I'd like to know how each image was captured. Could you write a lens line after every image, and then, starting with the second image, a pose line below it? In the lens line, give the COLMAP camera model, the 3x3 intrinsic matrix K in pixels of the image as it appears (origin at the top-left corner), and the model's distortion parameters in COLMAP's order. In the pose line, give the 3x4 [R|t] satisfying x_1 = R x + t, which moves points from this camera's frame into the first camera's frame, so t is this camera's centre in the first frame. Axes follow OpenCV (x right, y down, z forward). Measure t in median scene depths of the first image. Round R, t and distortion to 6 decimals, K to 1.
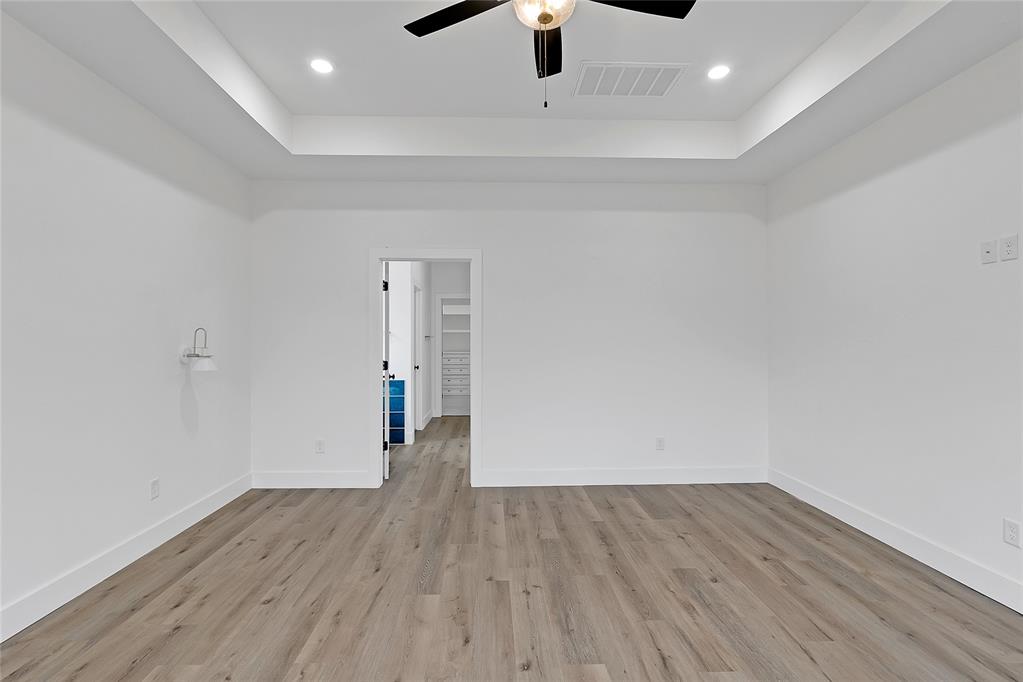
lens RADIAL K [[487.2, 0, 511.5], [0, 487.2, 341.0], [0, 0, 1]] dist [-0.014373, 0.000096]
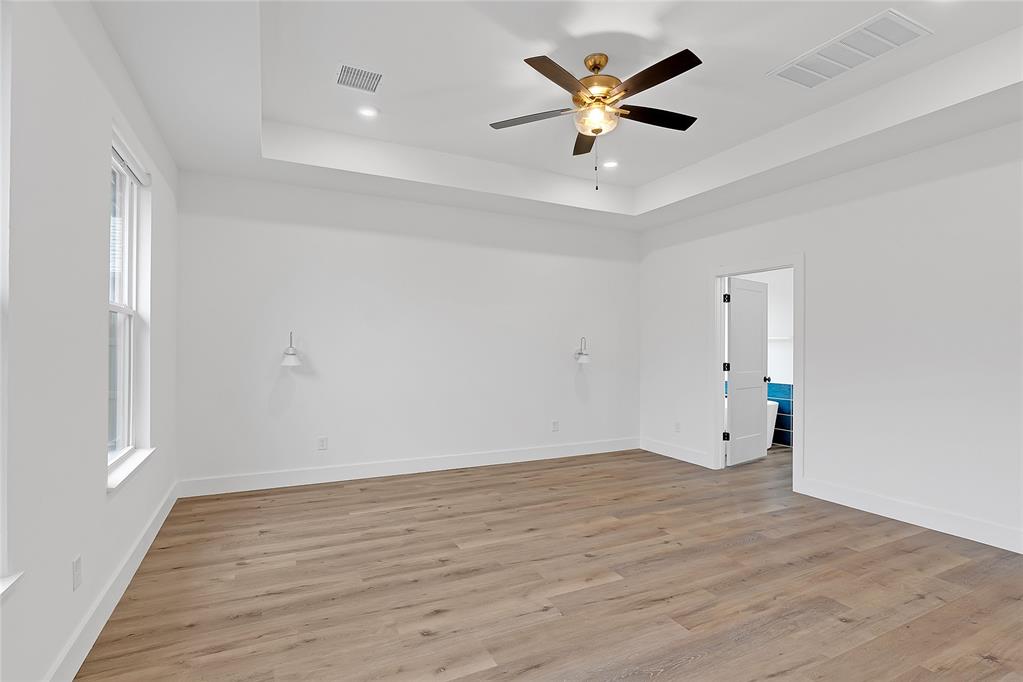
lens RADIAL K [[487.2, 0, 511.5], [0, 487.2, 341.0], [0, 0, 1]] dist [-0.014373, 0.000096]
pose [[0.413750, -0.006521, -0.910367, 0.860950], [-0.003907, 0.999952, -0.008939, 0.001864], [0.910382, 0.007255, 0.413705, 0.082284]]
